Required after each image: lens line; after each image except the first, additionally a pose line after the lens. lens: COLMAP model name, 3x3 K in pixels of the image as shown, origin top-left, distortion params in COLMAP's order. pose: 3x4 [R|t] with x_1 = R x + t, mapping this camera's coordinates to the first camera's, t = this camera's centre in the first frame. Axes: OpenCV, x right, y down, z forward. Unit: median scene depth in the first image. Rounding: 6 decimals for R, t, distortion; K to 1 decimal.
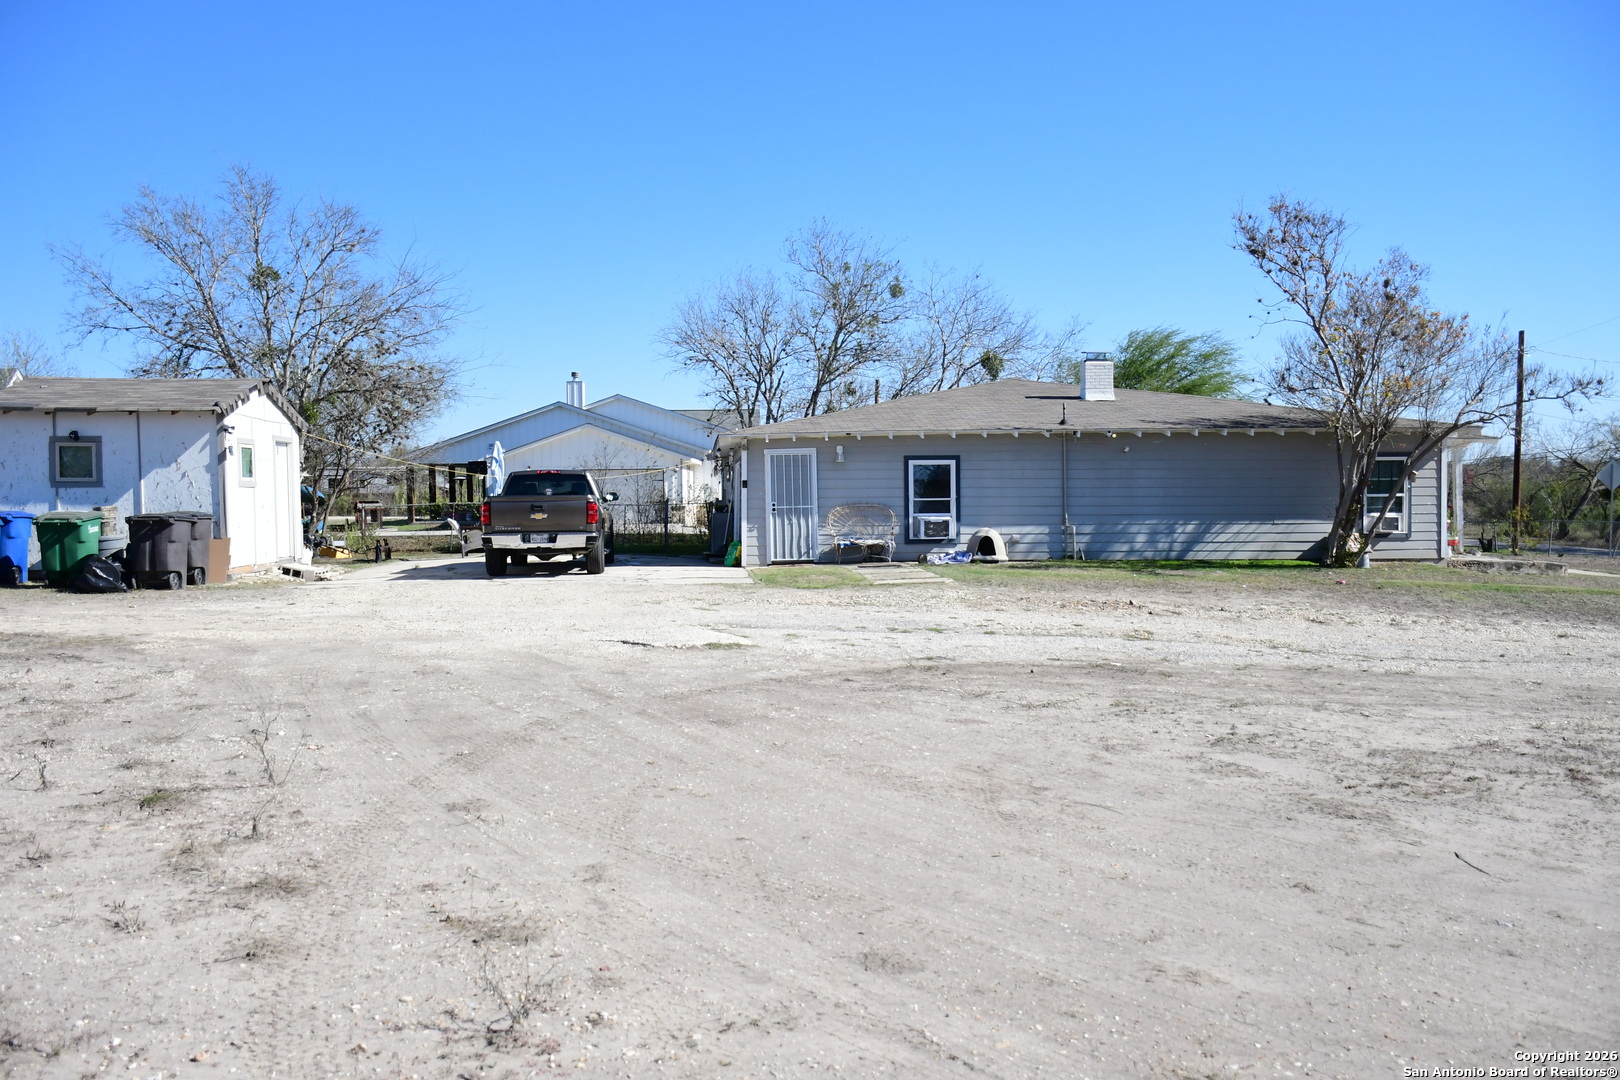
lens RADIAL K [[1260.6, 0, 813.1], [0, 1260.6, 544.6], [0, 0, 1]] dist [-0.007125, -0.003190]
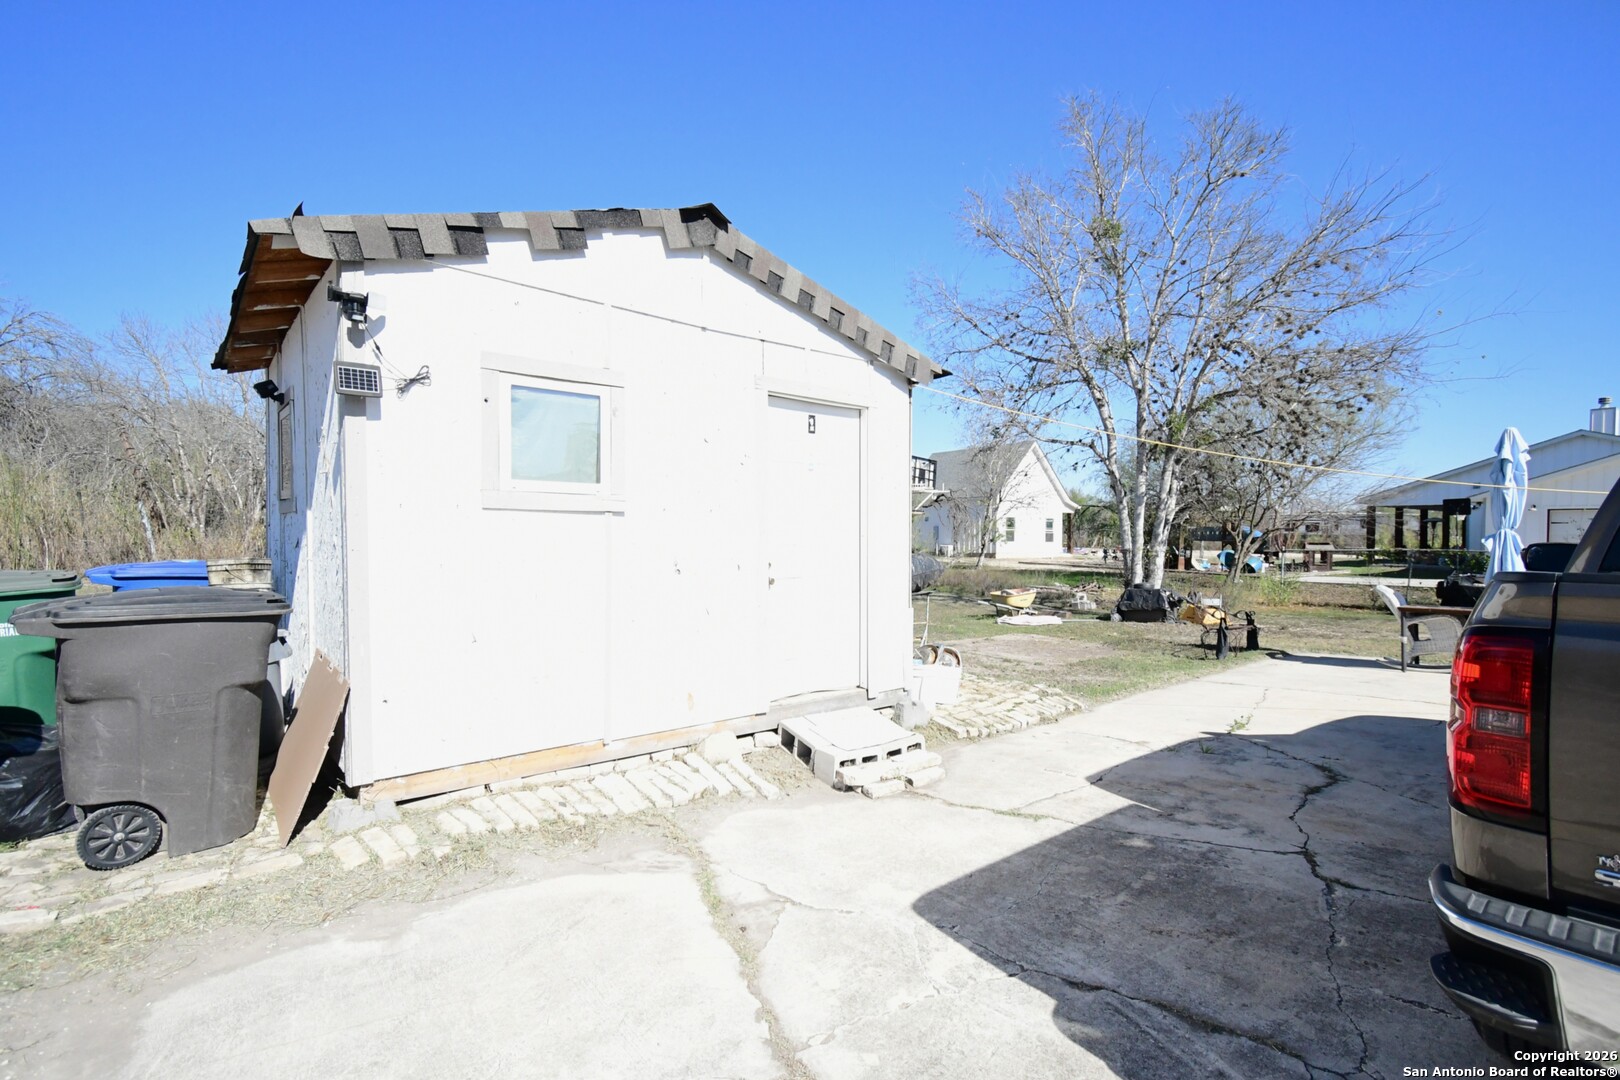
lens RADIAL K [[744.1, 0, 795.2], [0, 744.1, 564.4], [0, 0, 1]] dist [0.002432, 0.000001]
pose [[0.553100, 0.026654, -0.832688, -0.070098], [-0.029682, 0.999484, 0.012277, -0.010069], [0.832586, 0.017925, 0.553606, 0.262149]]
